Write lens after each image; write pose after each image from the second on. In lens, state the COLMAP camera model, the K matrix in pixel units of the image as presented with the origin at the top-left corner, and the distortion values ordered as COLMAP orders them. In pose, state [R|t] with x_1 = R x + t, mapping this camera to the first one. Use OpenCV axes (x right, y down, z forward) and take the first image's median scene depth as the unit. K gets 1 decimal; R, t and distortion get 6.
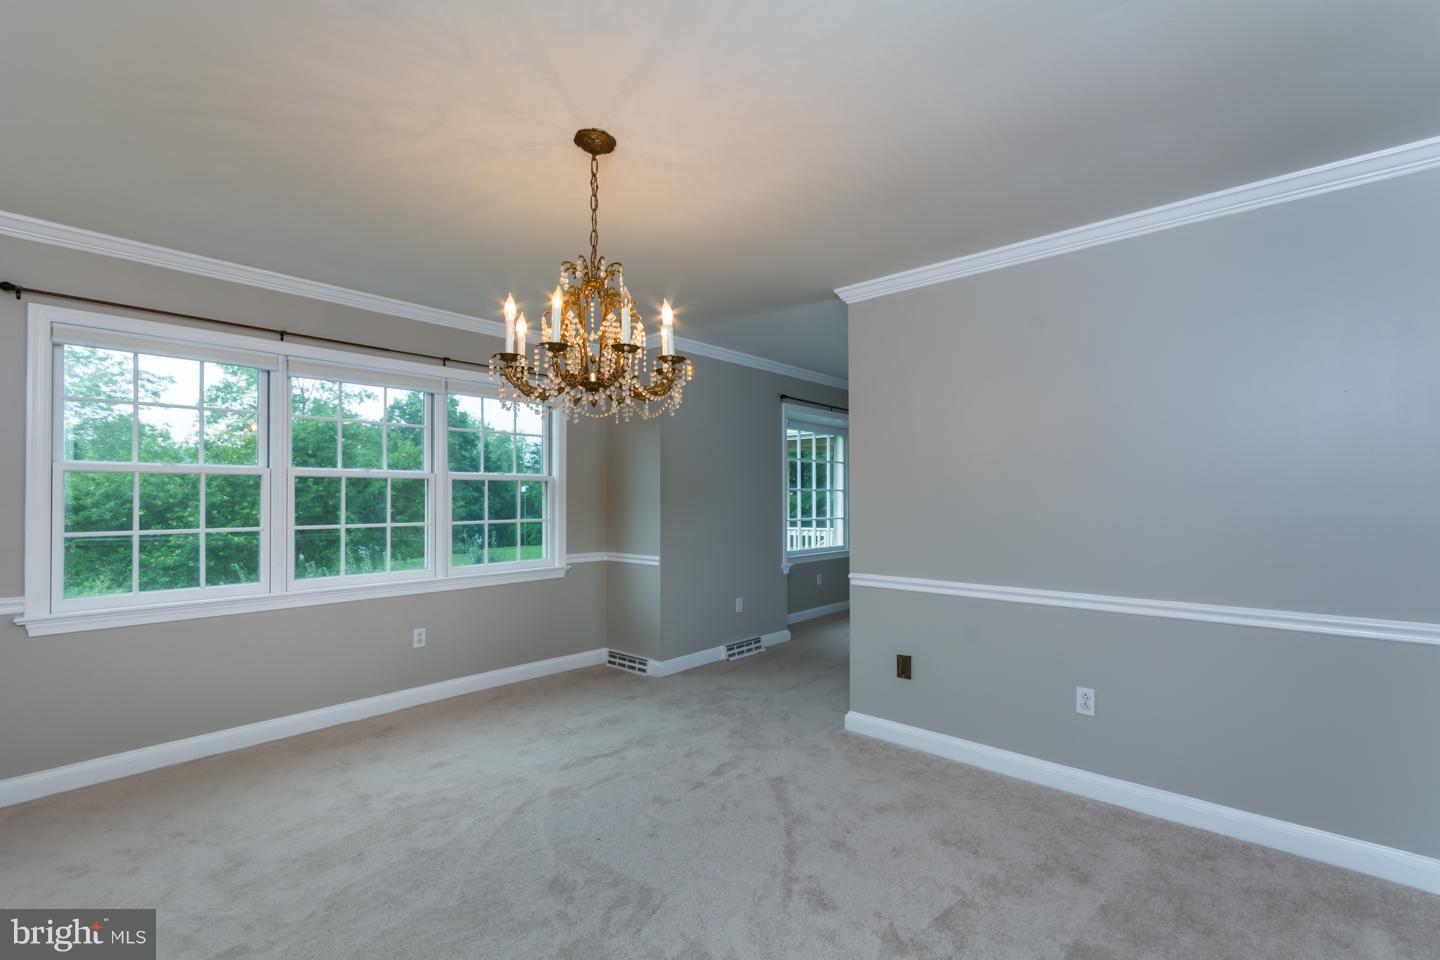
lens RADIAL K [[628.1, 0, 726.8], [0, 628.1, 493.3], [0, 0, 1]] dist [0.007616, -0.000223]
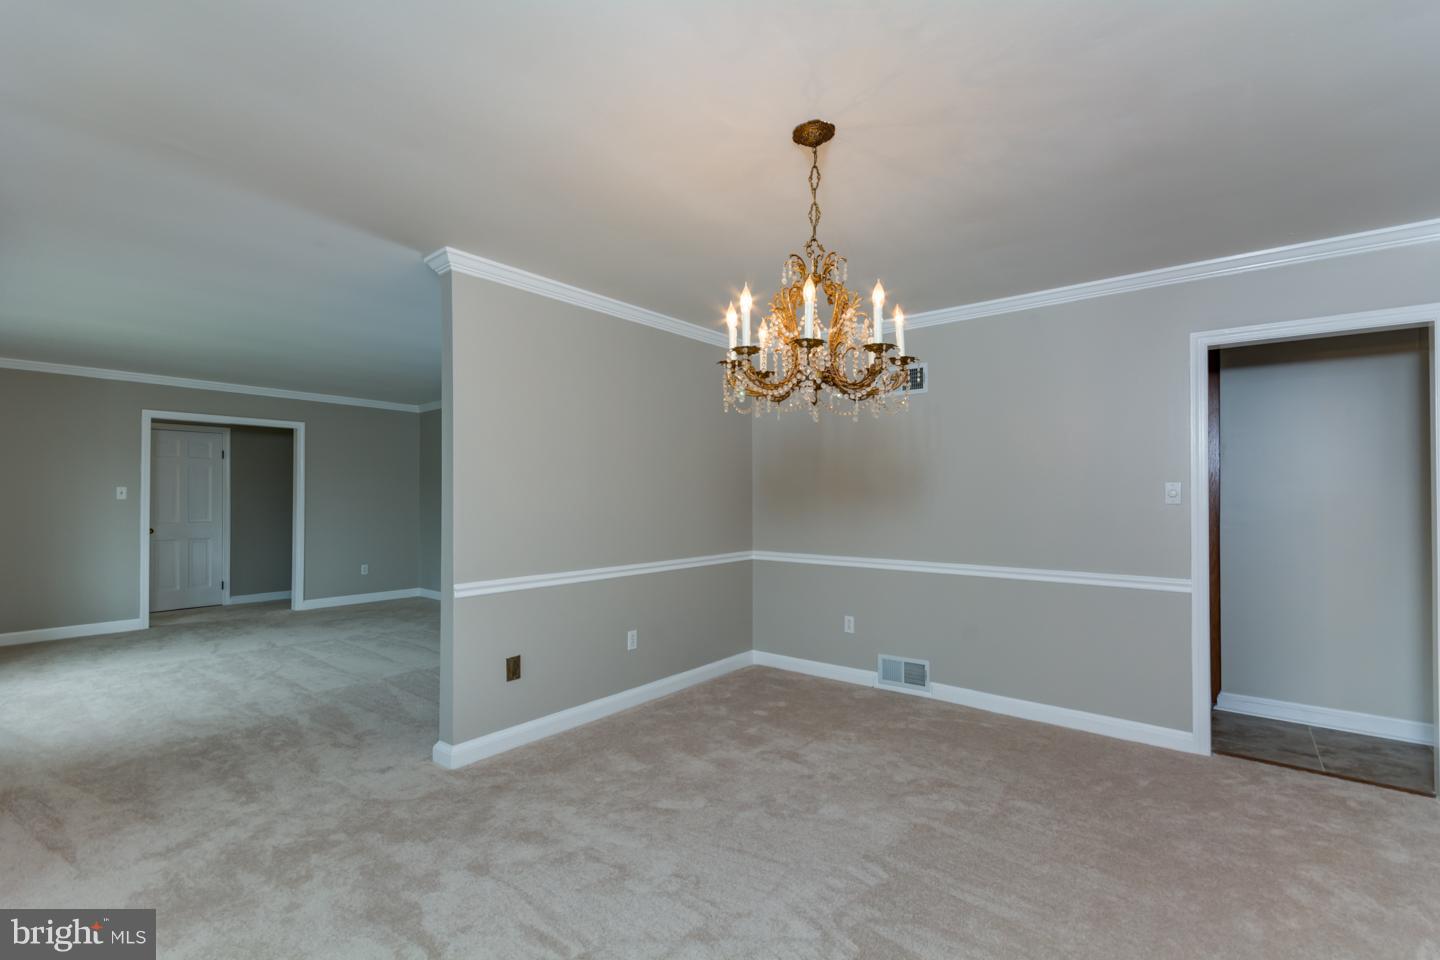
lens RADIAL K [[628.1, 0, 726.8], [0, 628.1, 493.3], [0, 0, 1]] dist [0.007616, -0.000223]
pose [[-0.028745, 0.010940, 0.999527, -0.709916], [-0.007036, 0.999913, -0.011146, 0.013153], [-0.999562, -0.007353, -0.028665, 0.706373]]
